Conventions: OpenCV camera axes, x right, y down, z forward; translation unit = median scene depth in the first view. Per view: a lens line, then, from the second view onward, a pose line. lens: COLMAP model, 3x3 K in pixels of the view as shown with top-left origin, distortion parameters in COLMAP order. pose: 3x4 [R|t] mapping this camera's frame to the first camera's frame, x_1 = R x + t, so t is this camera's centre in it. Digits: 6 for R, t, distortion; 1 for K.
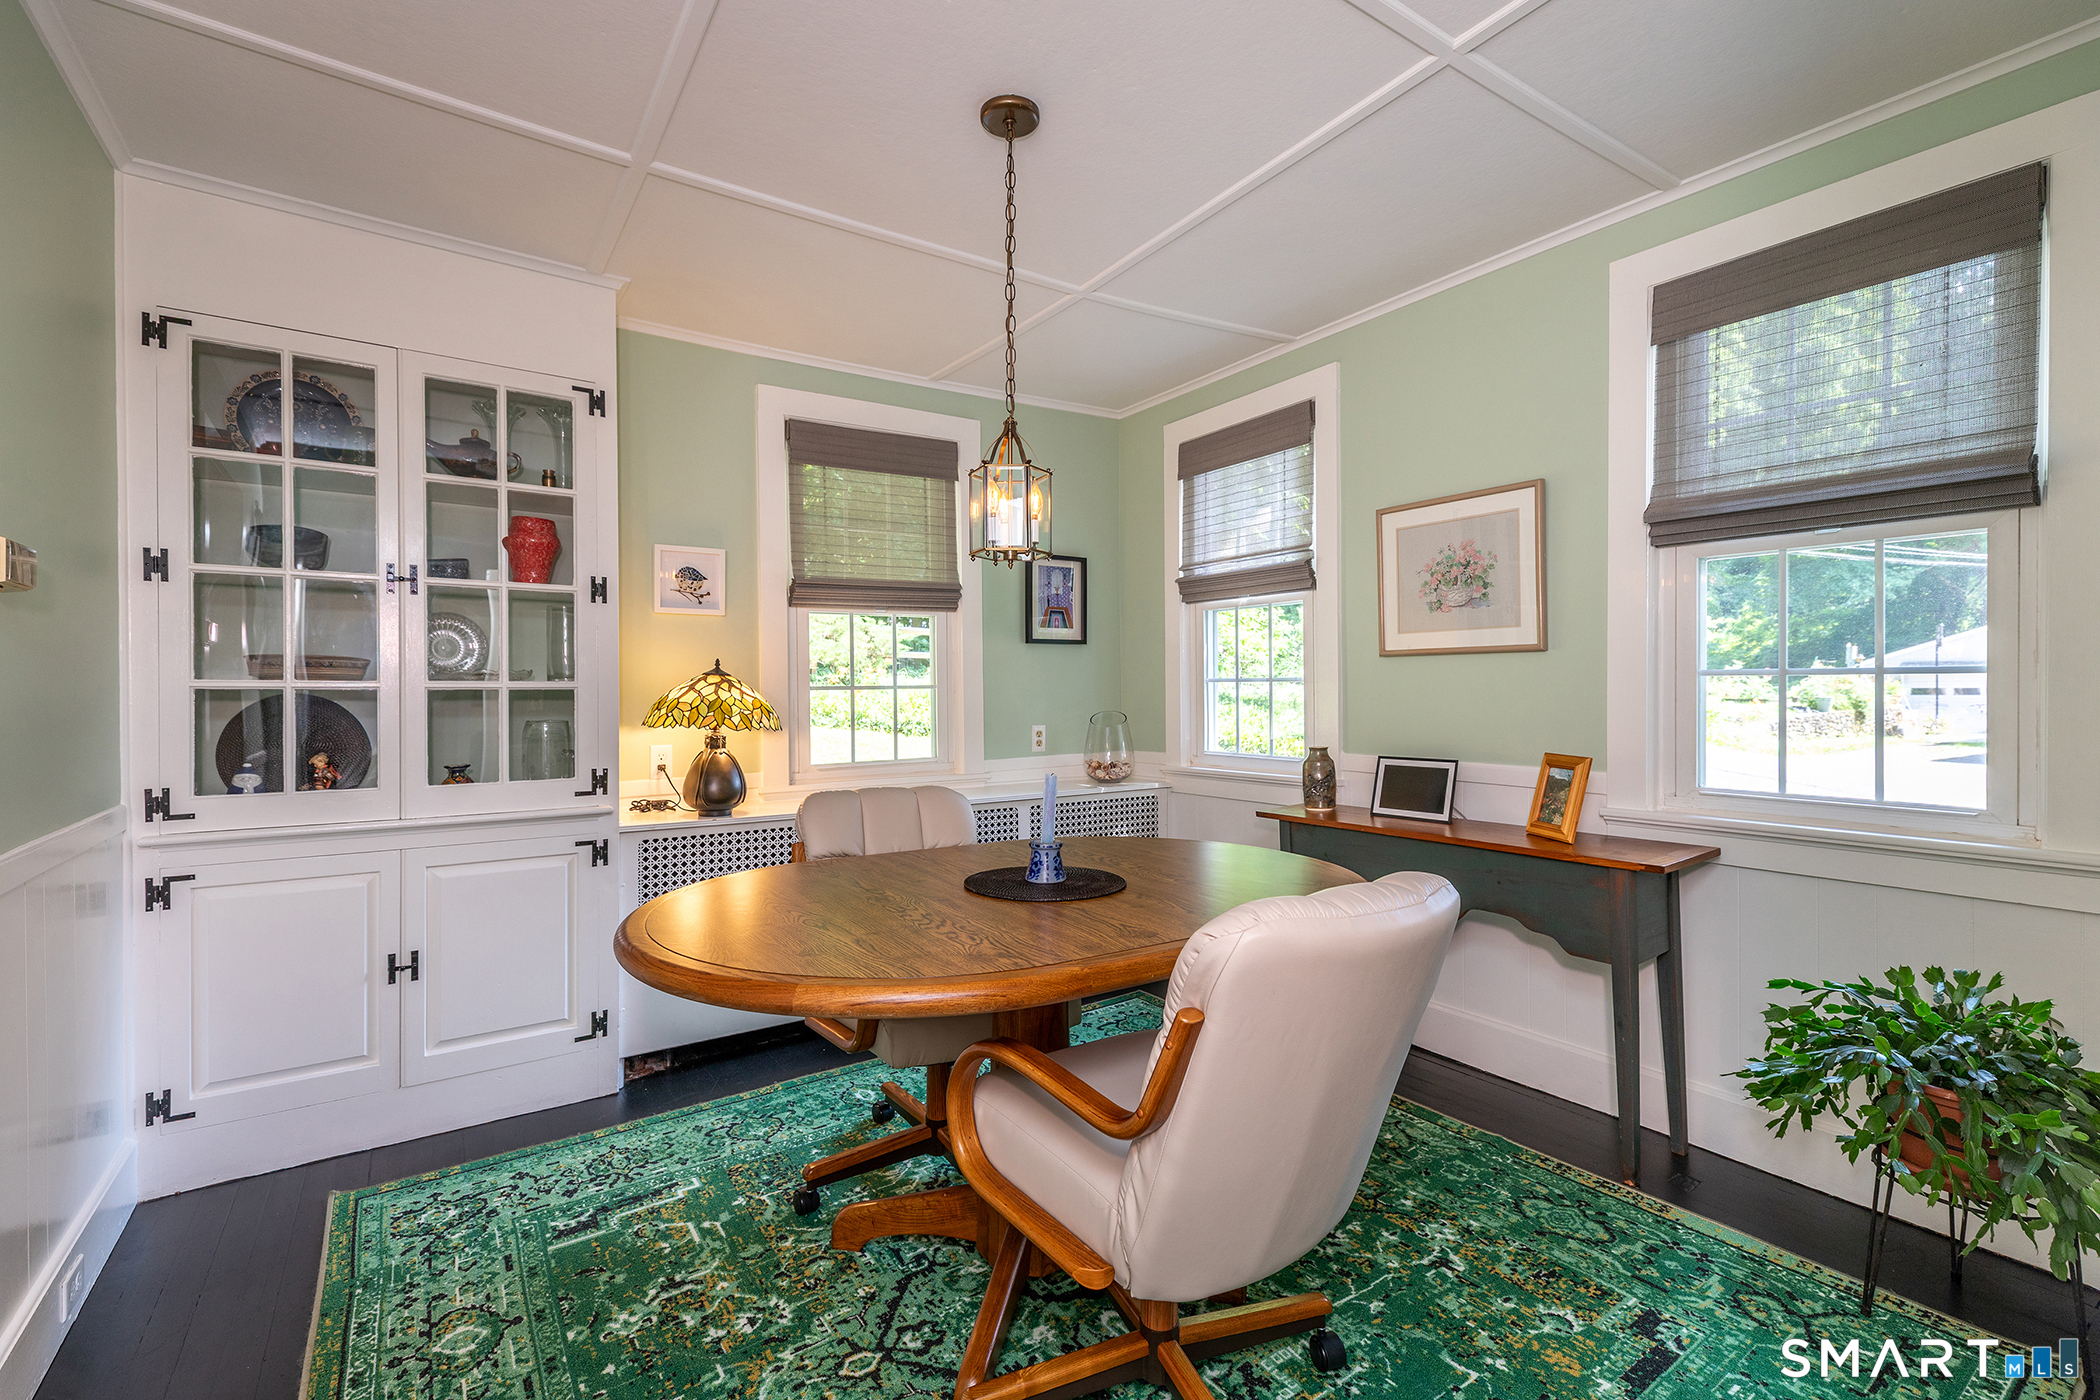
lens RADIAL K [[913.8, 0, 1050.0], [0, 913.8, 700.0], [0, 0, 1]] dist [-0.001716, -0.000150]
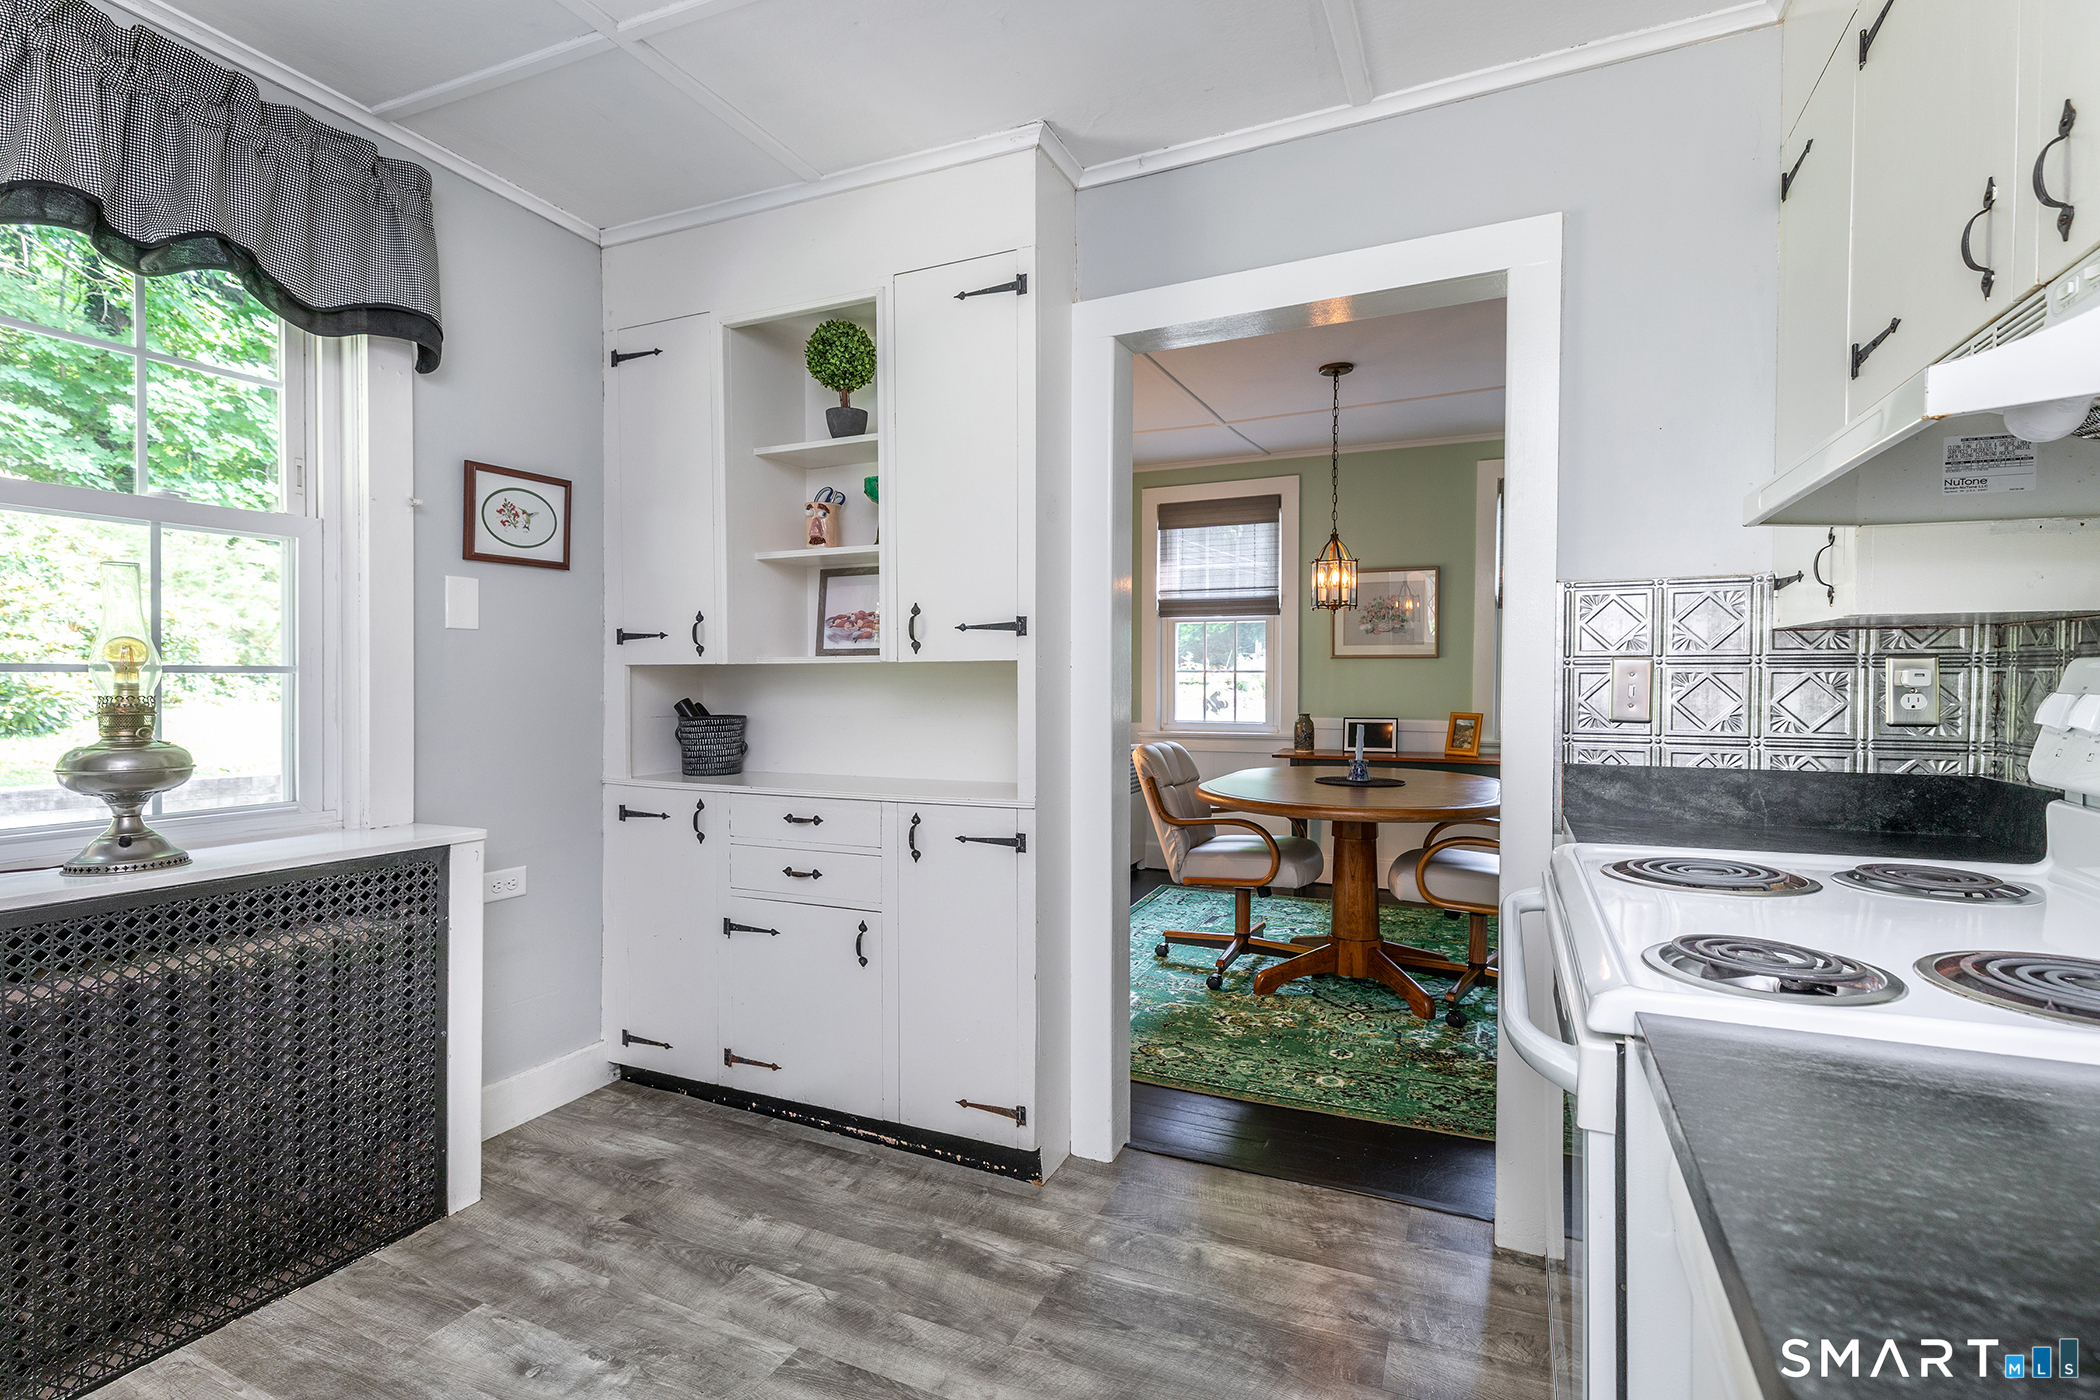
lens RADIAL K [[913.8, 0, 1050.0], [0, 913.8, 700.0], [0, 0, 1]] dist [-0.001716, -0.000150]
pose [[0.873839, -0.004089, 0.486199, -1.401015], [0.001983, 0.999986, 0.004848, 0.028193], [-0.486212, -0.003272, 0.873835, -0.319018]]
